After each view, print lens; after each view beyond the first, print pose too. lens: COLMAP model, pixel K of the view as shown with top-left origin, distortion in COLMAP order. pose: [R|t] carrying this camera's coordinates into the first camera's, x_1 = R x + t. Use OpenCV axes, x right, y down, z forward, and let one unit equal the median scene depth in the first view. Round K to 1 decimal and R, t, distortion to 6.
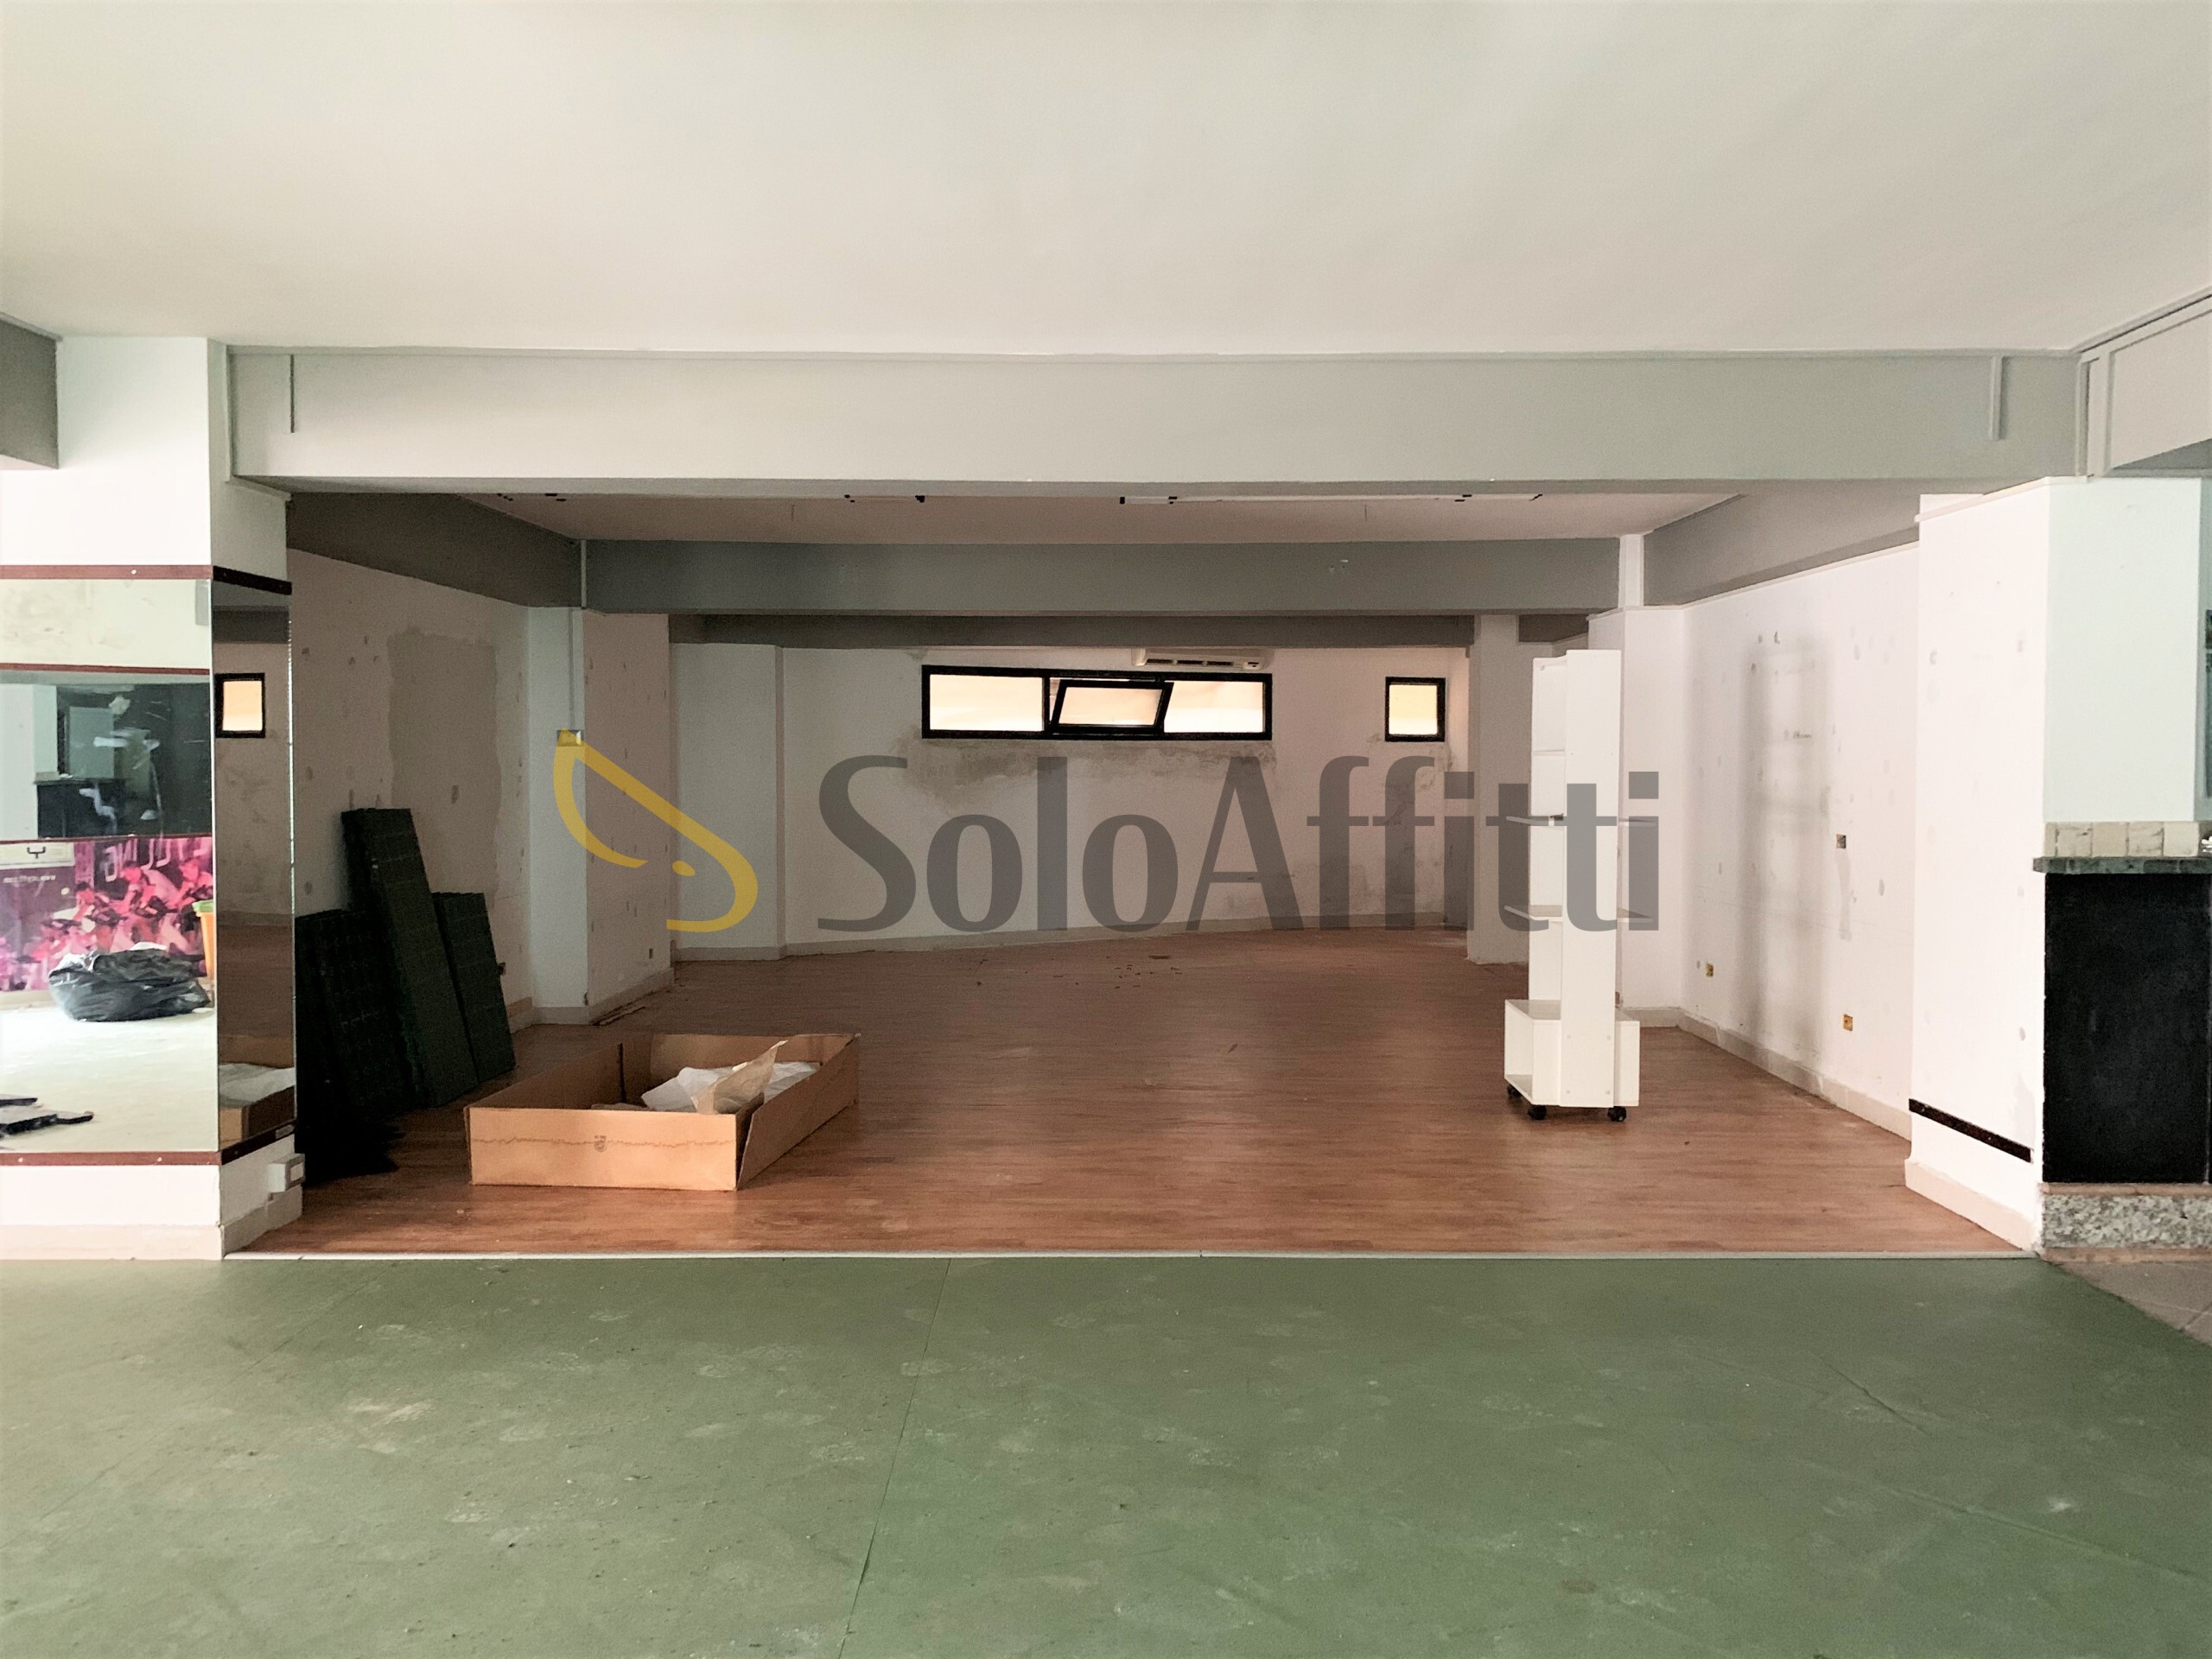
lens RADIAL K [[1690.3, 0, 1113.3], [0, 1690.3, 836.2], [0, 0, 1]] dist [0.048743, -0.068506]
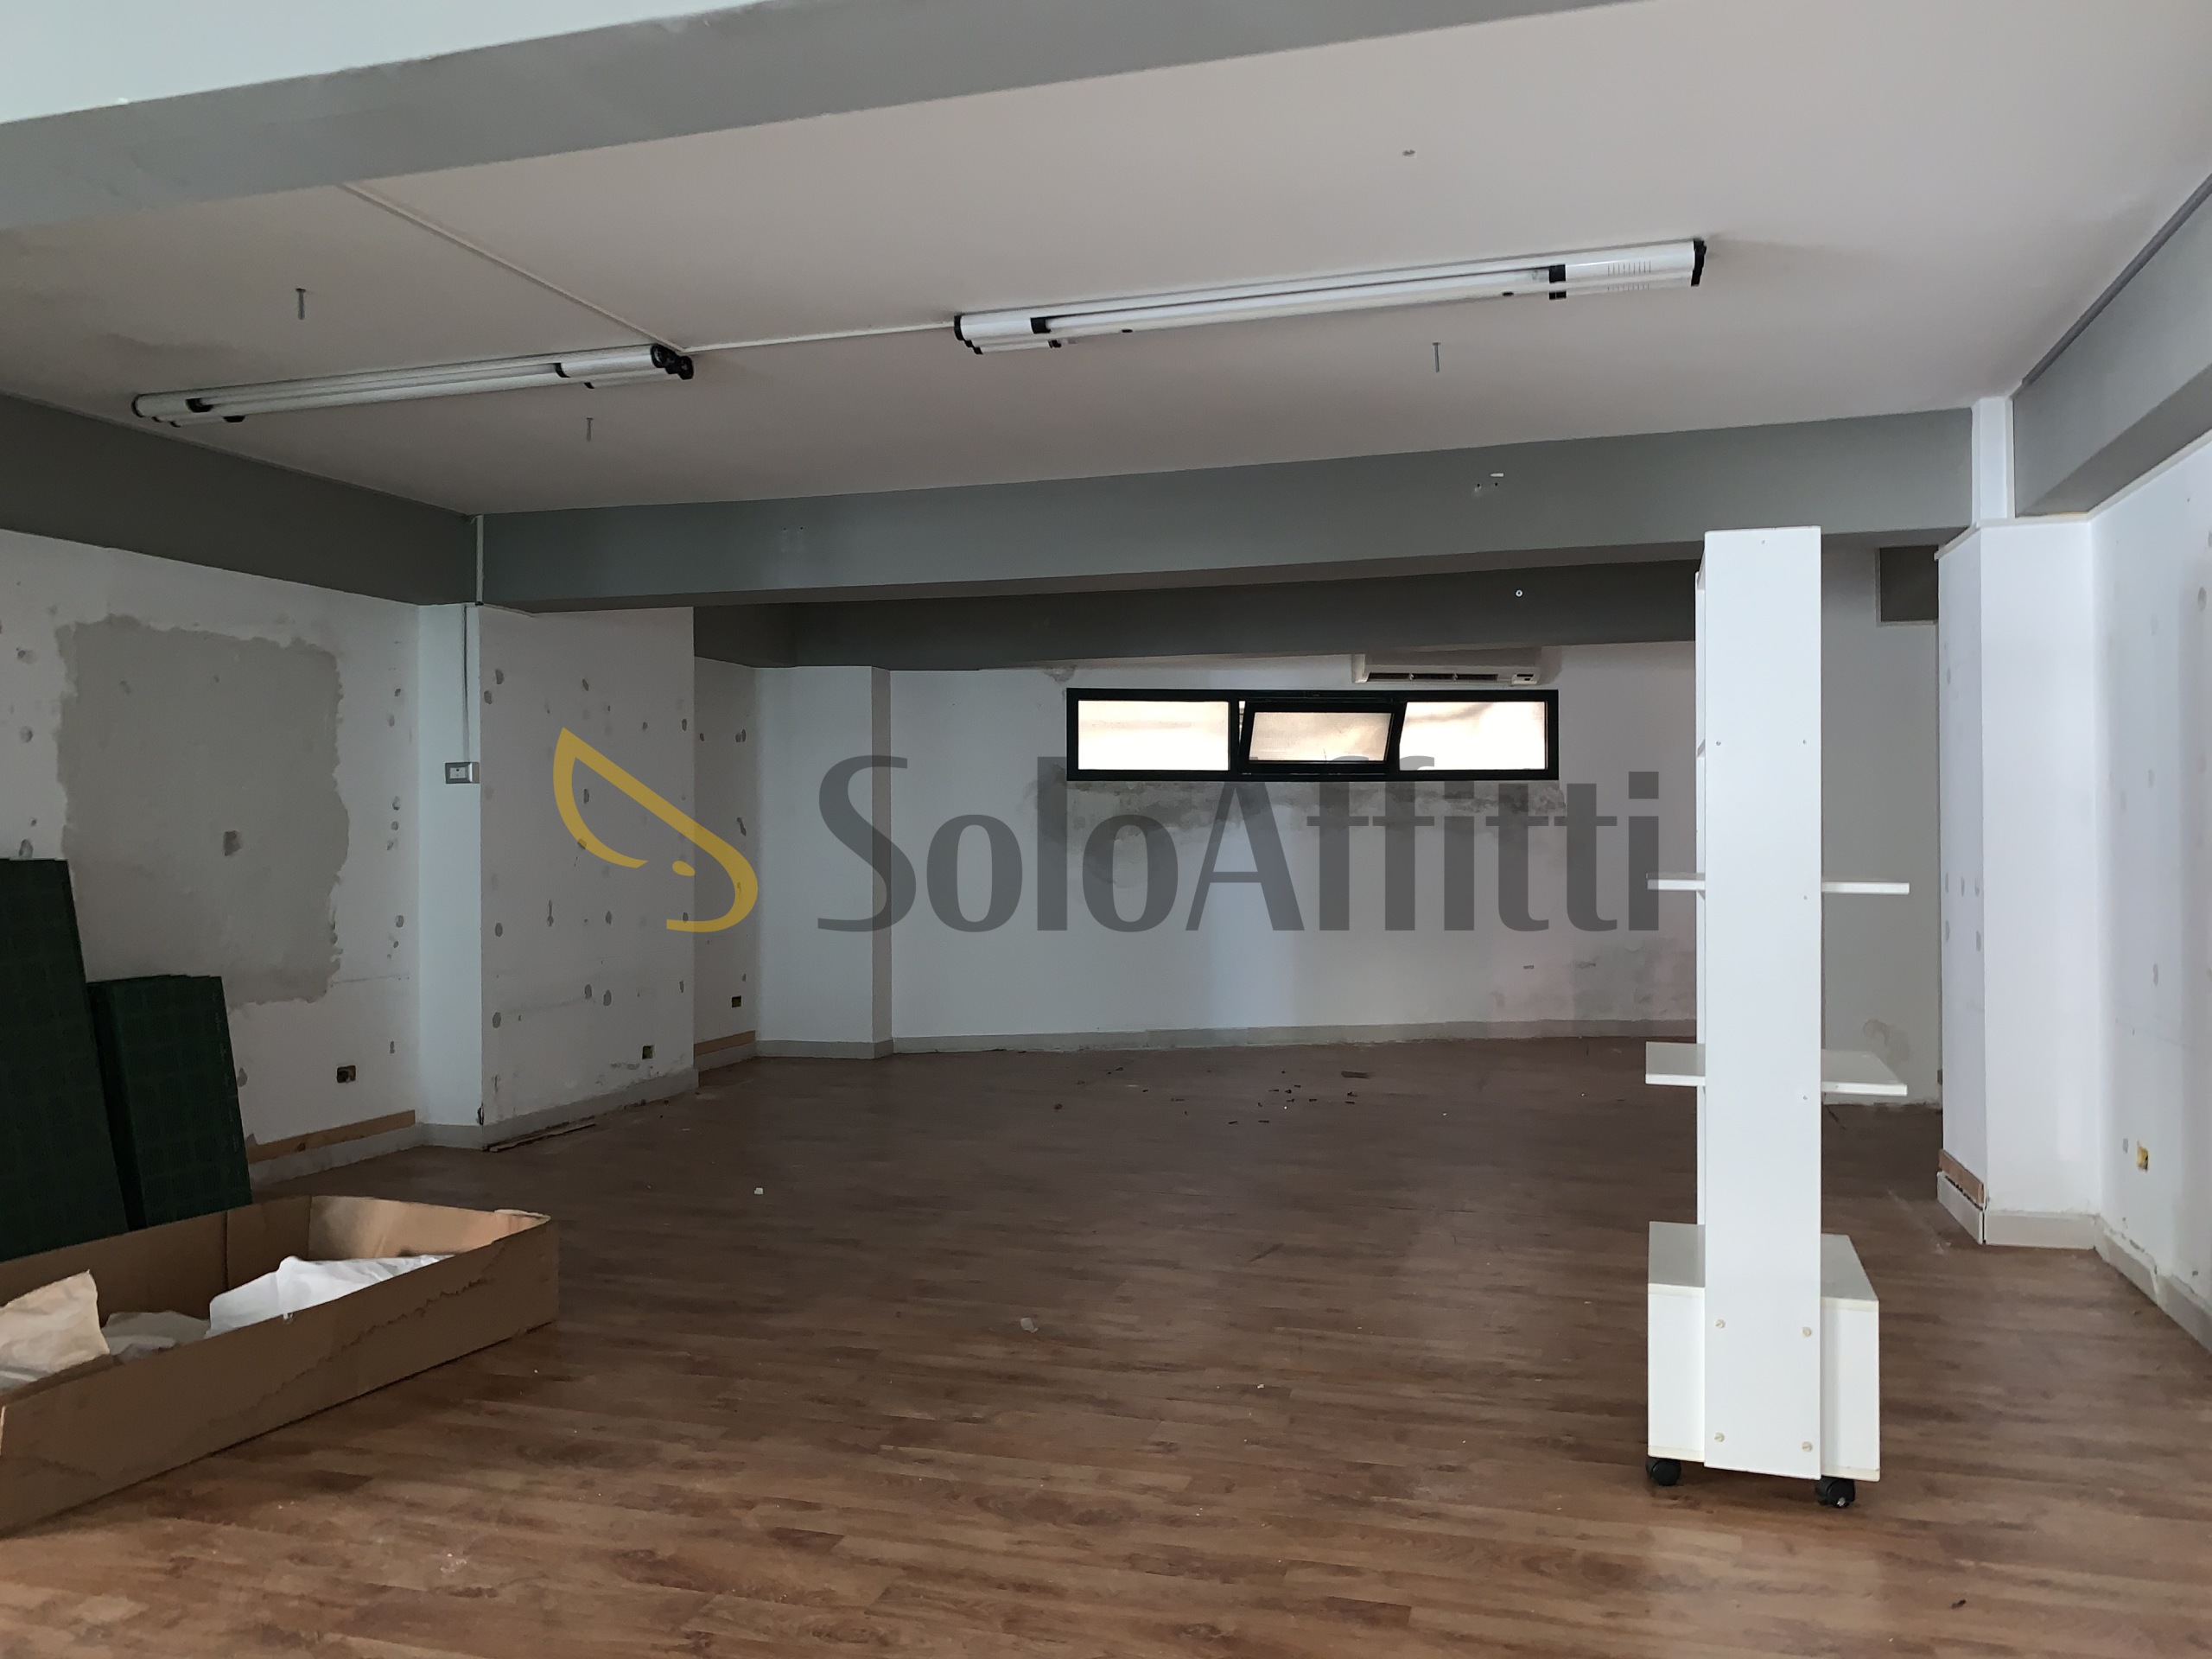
lens RADIAL K [[1690.3, 0, 1097.0], [0, 1690.3, 824.4], [0, 0, 1]] dist [0.048743, -0.068506]
pose [[0.956477, -0.007008, -0.291724, 0.126441], [-0.007364, 0.998813, -0.048140, 0.000201], [0.291715, 0.048194, 0.955290, 0.248664]]
